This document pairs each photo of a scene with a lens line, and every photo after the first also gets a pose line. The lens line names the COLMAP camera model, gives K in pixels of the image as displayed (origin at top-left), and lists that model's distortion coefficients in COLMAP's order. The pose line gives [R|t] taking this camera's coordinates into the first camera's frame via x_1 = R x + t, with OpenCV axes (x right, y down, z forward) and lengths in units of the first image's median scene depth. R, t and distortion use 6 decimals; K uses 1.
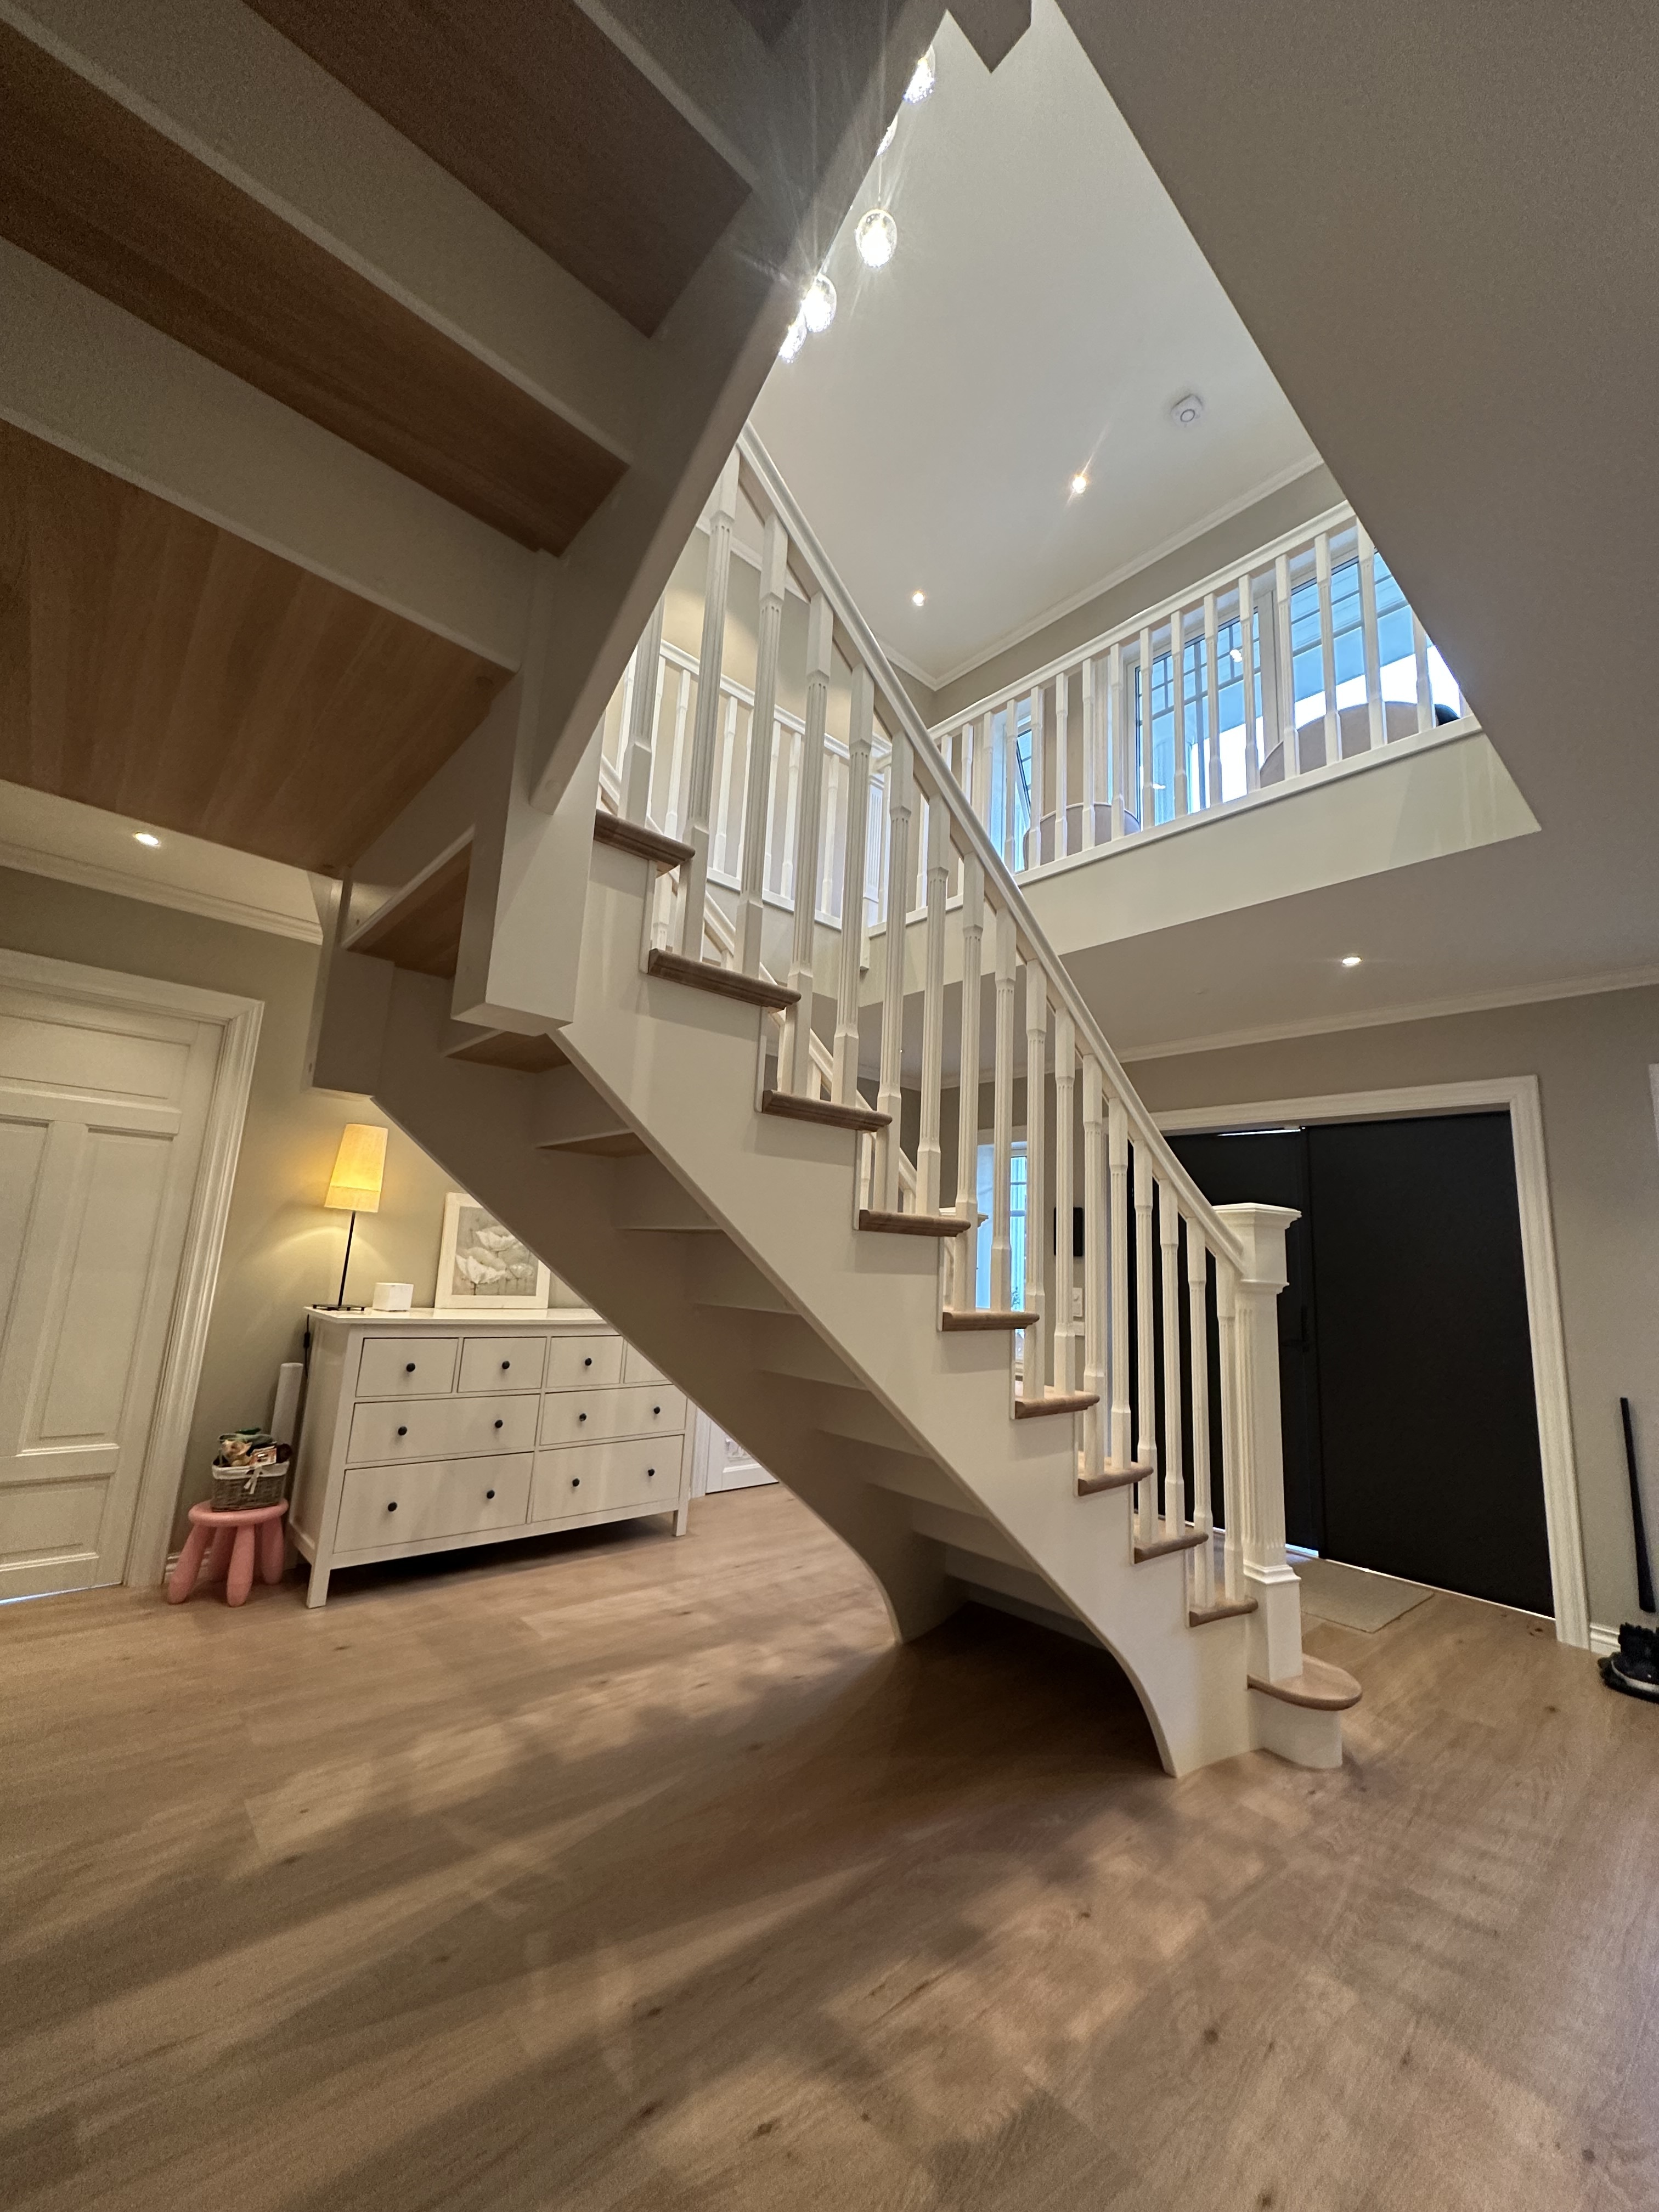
lens RADIAL K [[881.2, 0, 831.4], [0, 881.2, 1106.4], [0, 0, 1]] dist [0.000064, 0.001034]
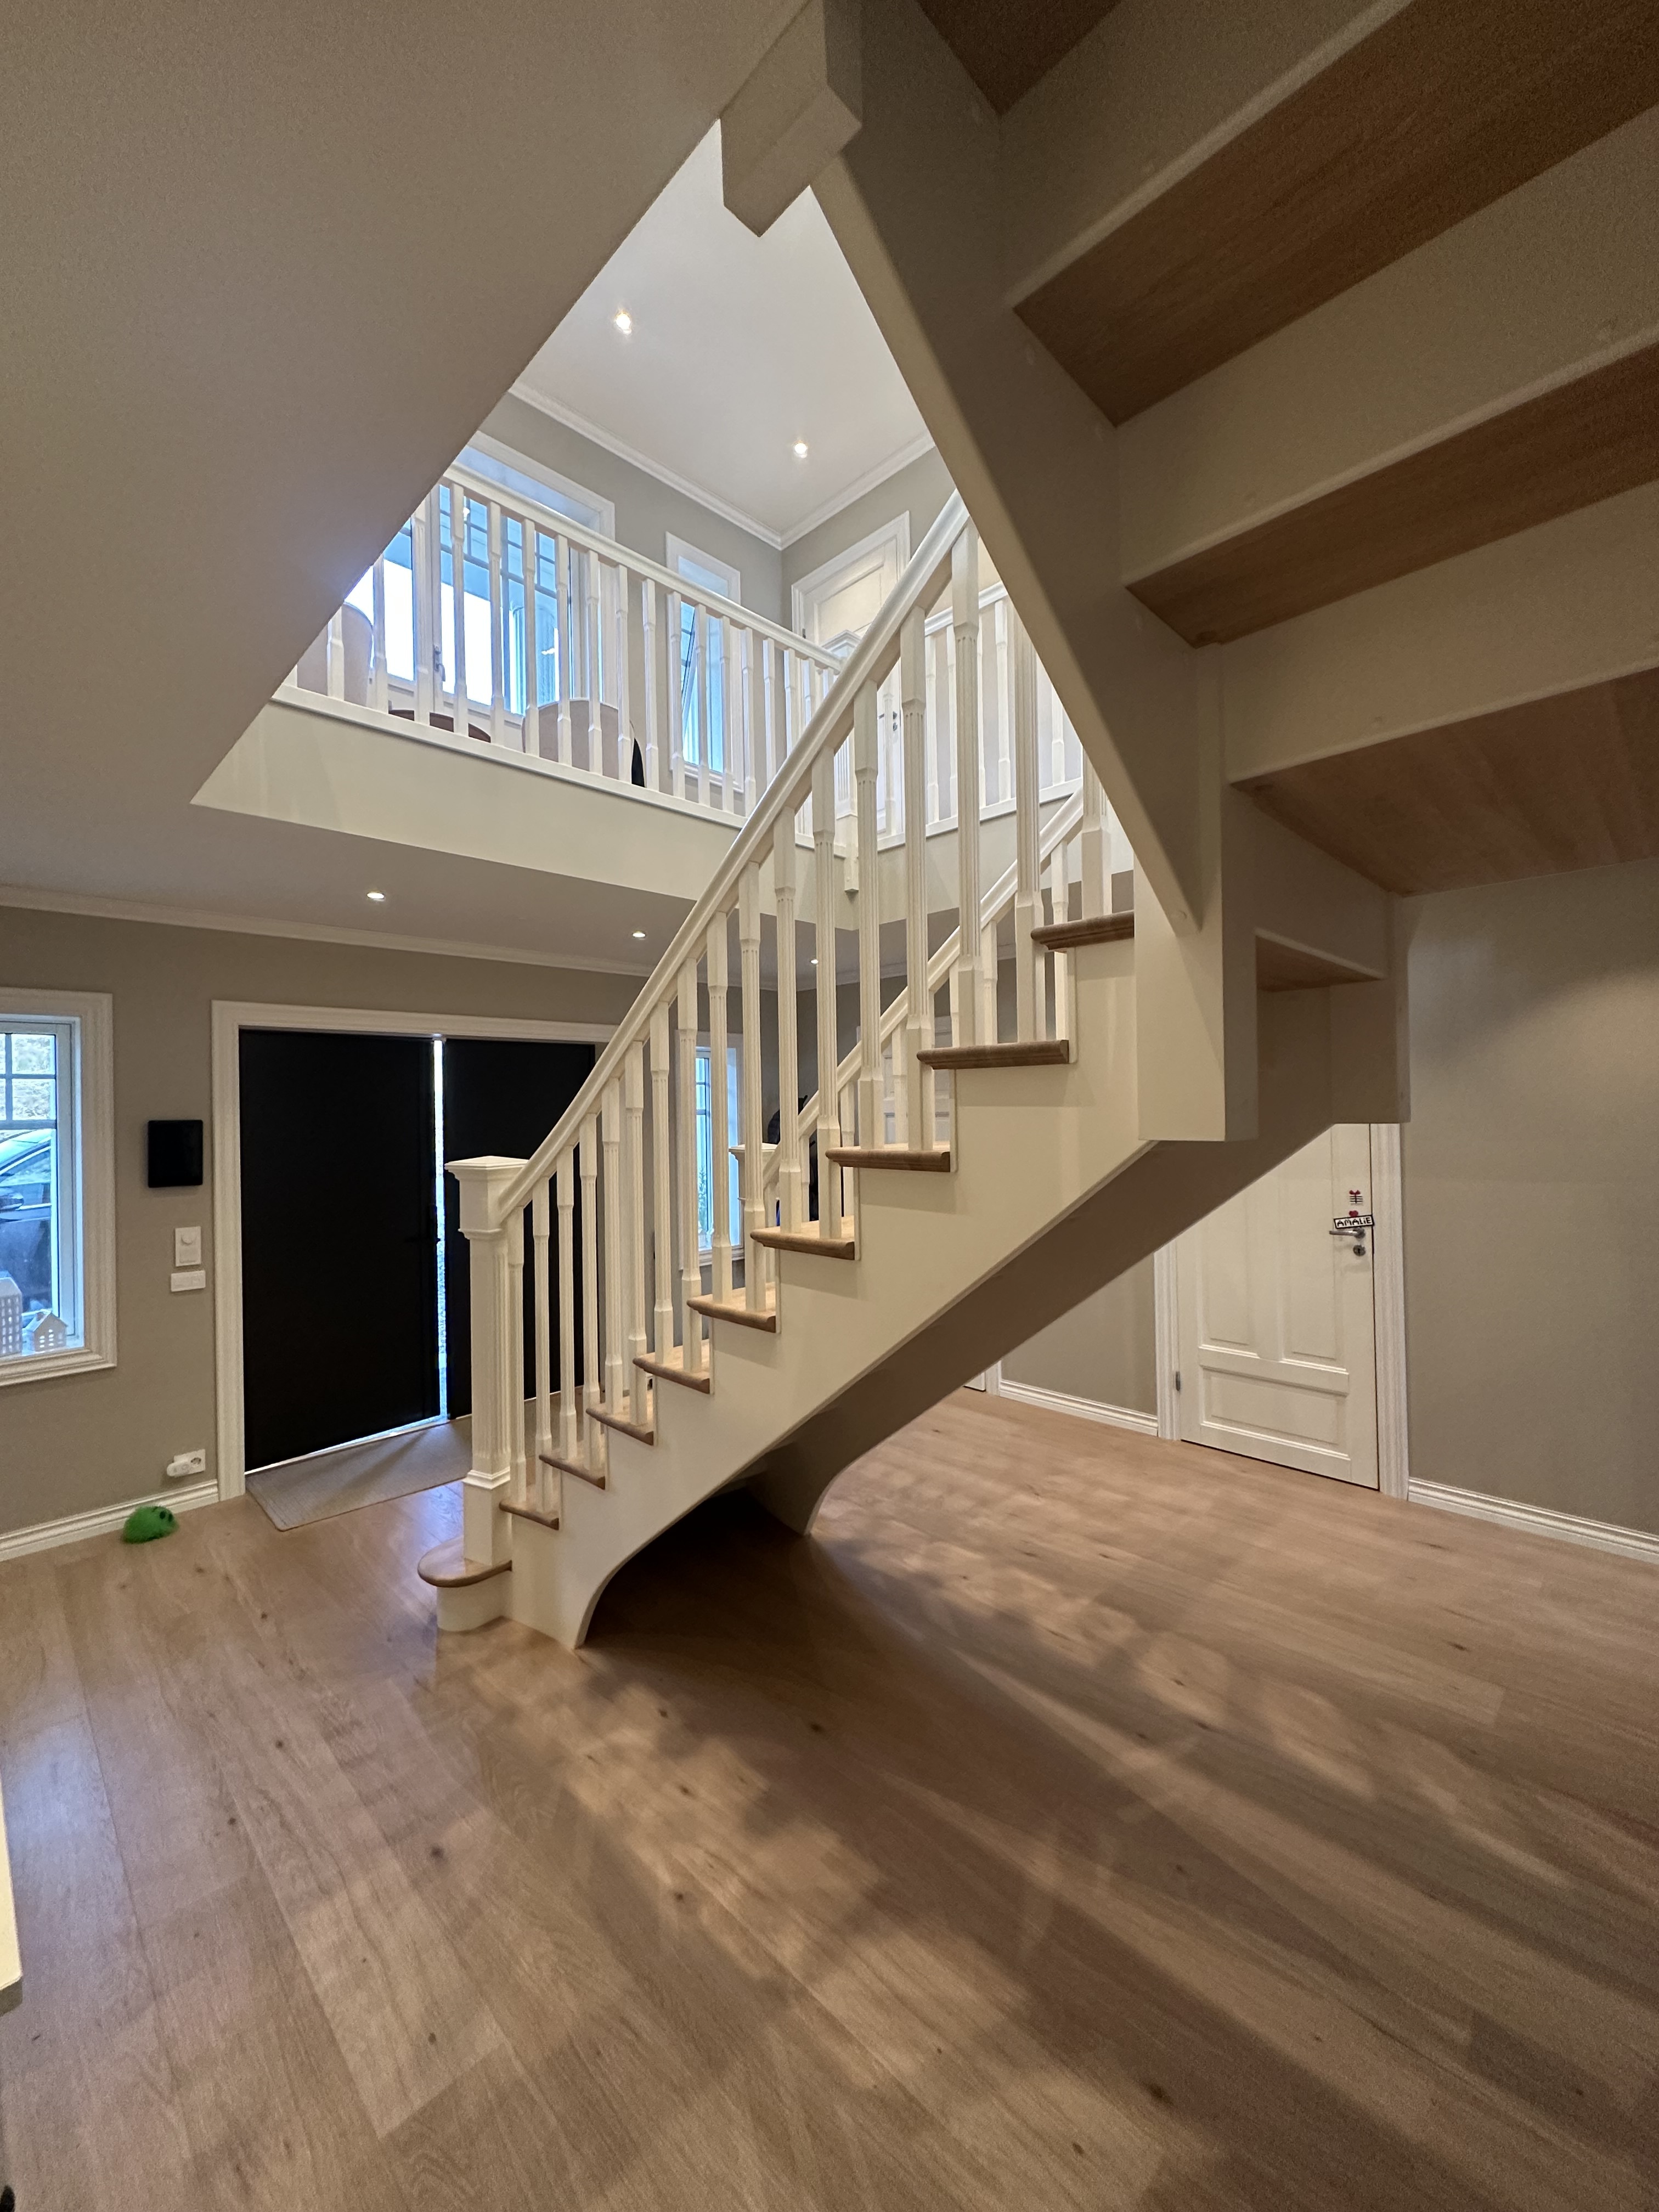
lens RADIAL K [[881.2, 0, 825.6], [0, 881.2, 1110.0], [0, 0, 1]] dist [0.000064, 0.001034]
pose [[-0.052747, -0.049213, 0.997395, -1.252121], [-0.157338, 0.986720, 0.040365, -0.017314], [-0.986135, -0.154799, -0.059790, 1.371380]]
